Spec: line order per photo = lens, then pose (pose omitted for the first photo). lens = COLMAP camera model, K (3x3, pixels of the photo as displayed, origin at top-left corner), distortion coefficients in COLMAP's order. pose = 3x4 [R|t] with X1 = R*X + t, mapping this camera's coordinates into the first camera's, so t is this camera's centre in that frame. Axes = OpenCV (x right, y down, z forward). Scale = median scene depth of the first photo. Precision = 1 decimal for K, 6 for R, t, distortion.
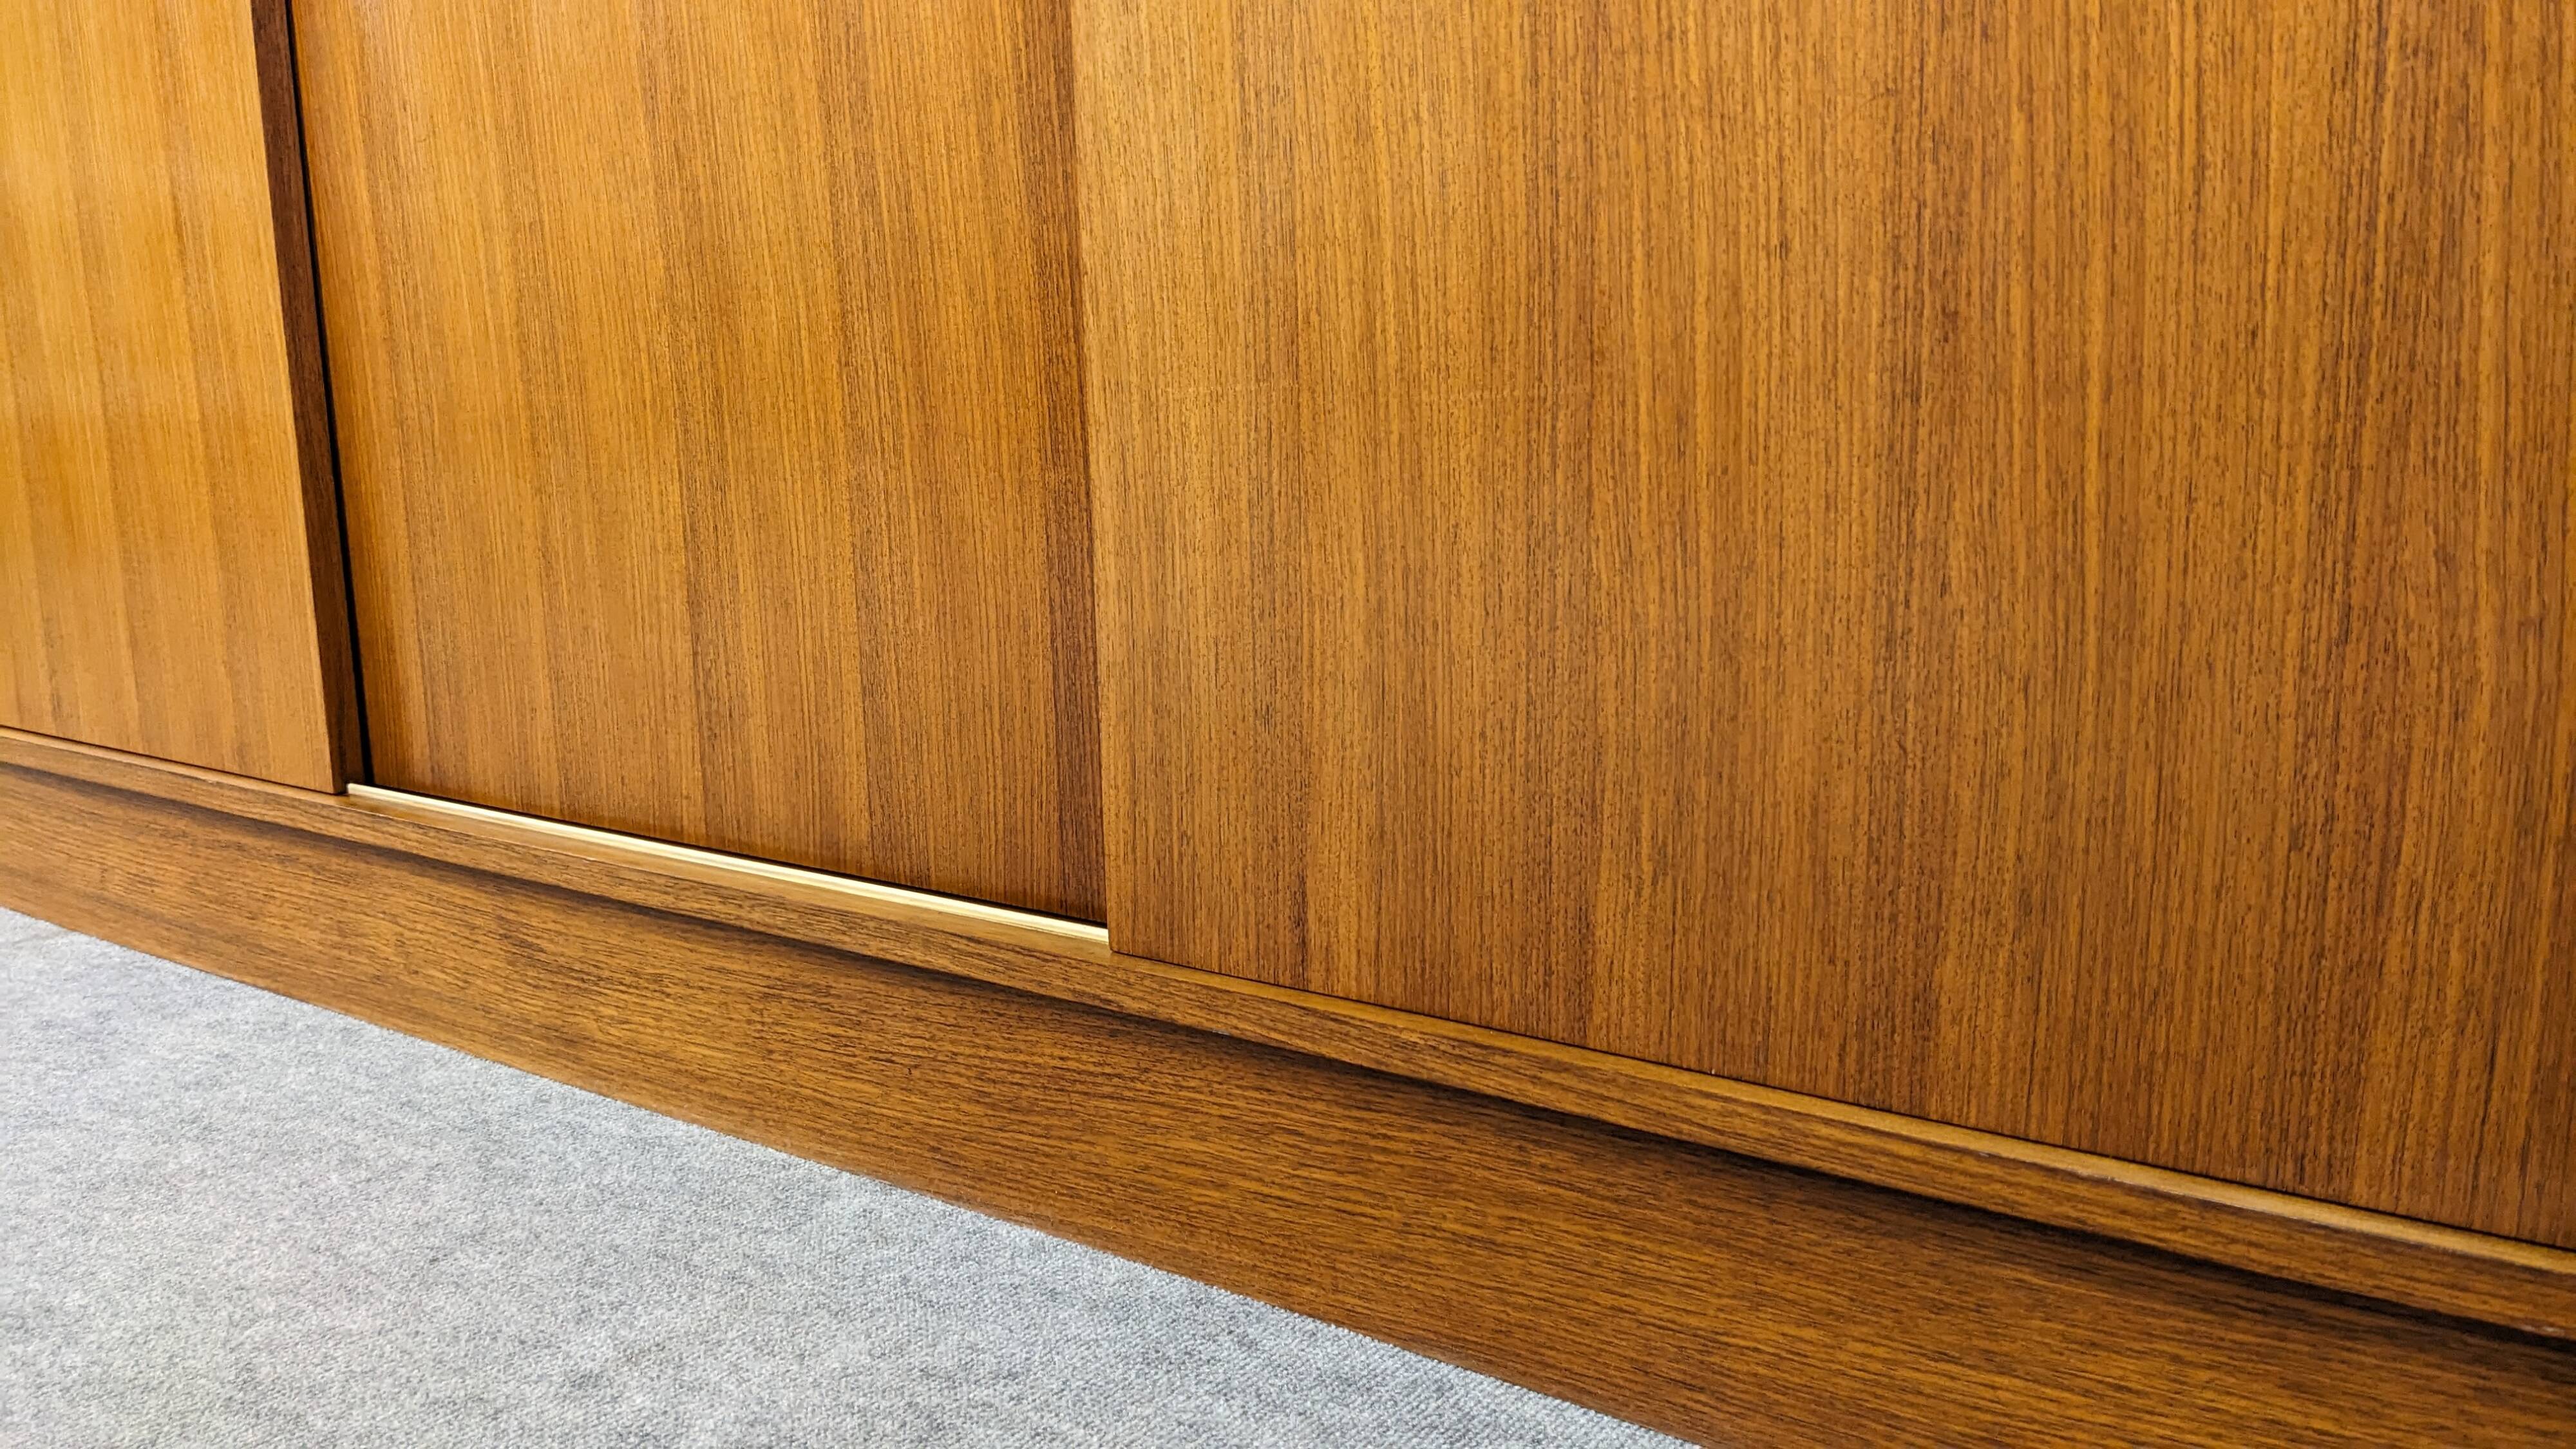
lens RADIAL K [[2014.5, 0, 1283.3], [0, 2014.5, 774.5], [0, 0, 1]] dist [0.065037, -0.120021]
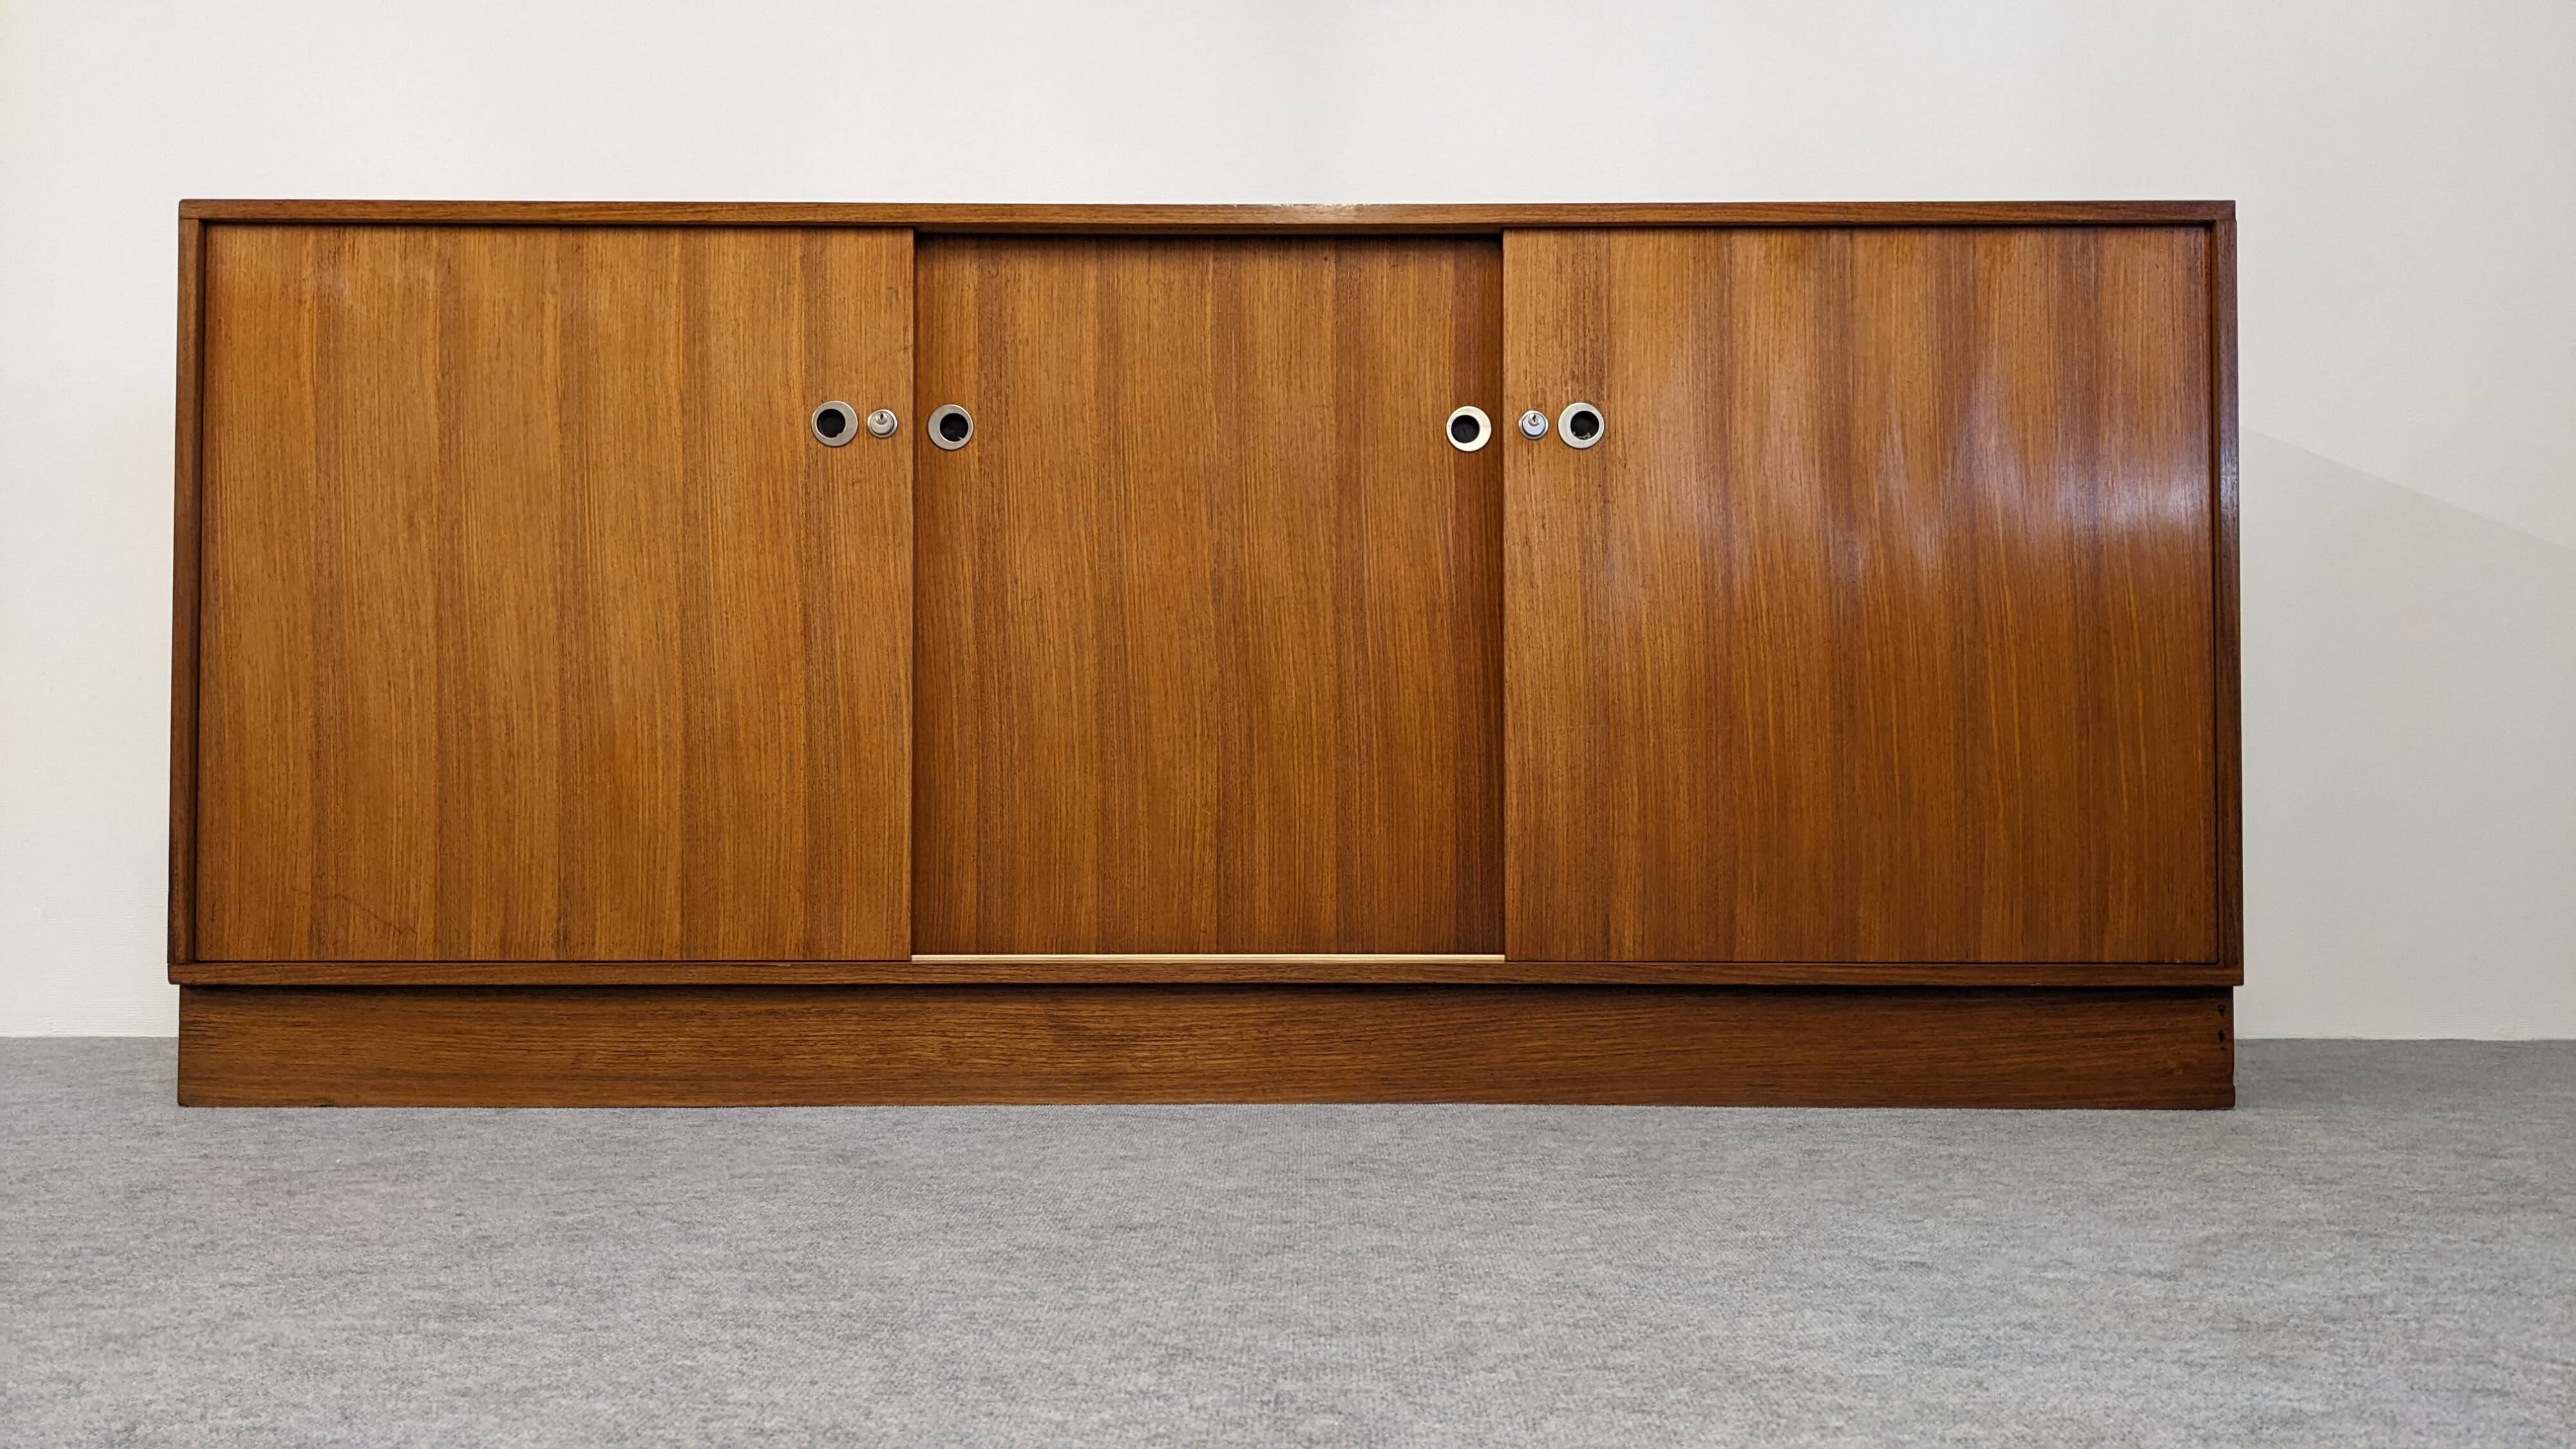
lens RADIAL K [[2014.5, 0, 1298.9], [0, 2014.5, 799.9], [0, 0, 1]] dist [0.065037, -0.120021]
pose [[0.813856, 0.018172, 0.580782, -1.664358], [0.104216, 0.978739, -0.176662, 0.295588], [-0.571644, 0.204304, 0.794659, -0.774822]]
